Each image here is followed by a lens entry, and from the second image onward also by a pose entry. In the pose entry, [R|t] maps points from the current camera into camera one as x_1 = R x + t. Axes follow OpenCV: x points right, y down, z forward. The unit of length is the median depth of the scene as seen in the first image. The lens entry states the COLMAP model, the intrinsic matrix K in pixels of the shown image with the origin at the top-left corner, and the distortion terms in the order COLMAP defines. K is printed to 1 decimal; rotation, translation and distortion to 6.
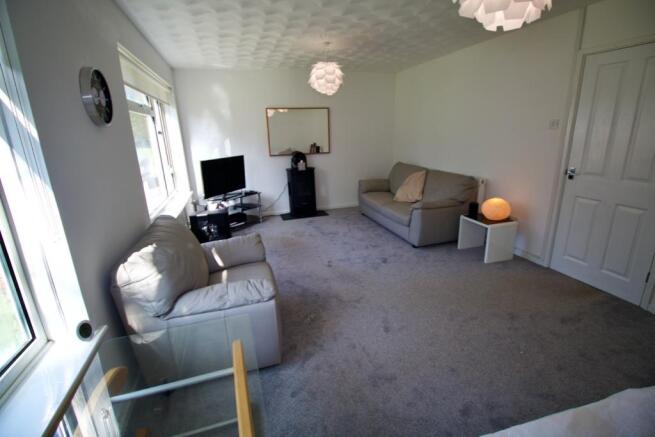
lens RADIAL K [[303.0, 0, 324.7], [0, 303.0, 215.0], [0, 0, 1]] dist [0.004808, -0.015577]
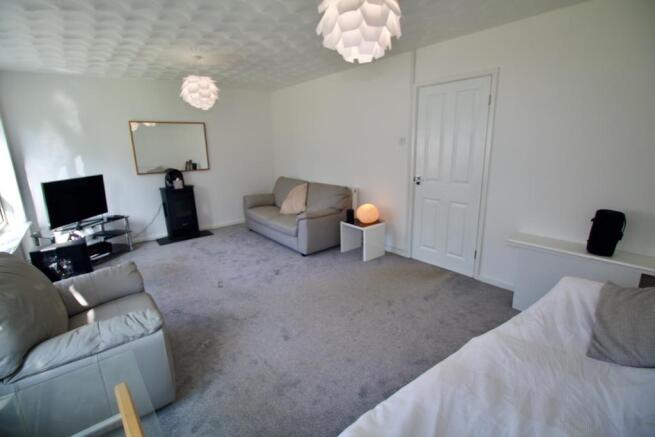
lens RADIAL K [[303.0, 0, 324.7], [0, 303.0, 215.0], [0, 0, 1]] dist [0.004808, -0.015577]
pose [[0.927433, -0.078057, 0.365754, -0.011149], [0.097377, 0.994644, -0.034646, 0.010364], [-0.361090, 0.067748, 0.930067, -0.016701]]
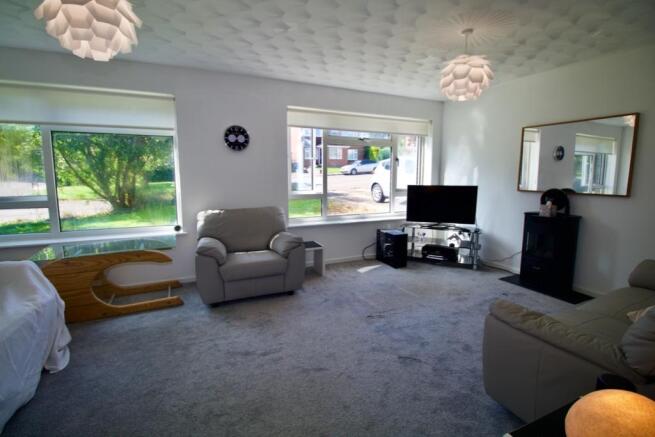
lens RADIAL K [[303.0, 0, 324.7], [0, 303.0, 215.0], [0, 0, 1]] dist [0.004808, -0.015577]
pose [[0.131424, 0.161965, -0.978006, 0.774174], [-0.273282, 0.954254, 0.121308, -0.160837], [0.952914, 0.251329, 0.169674, 0.713166]]
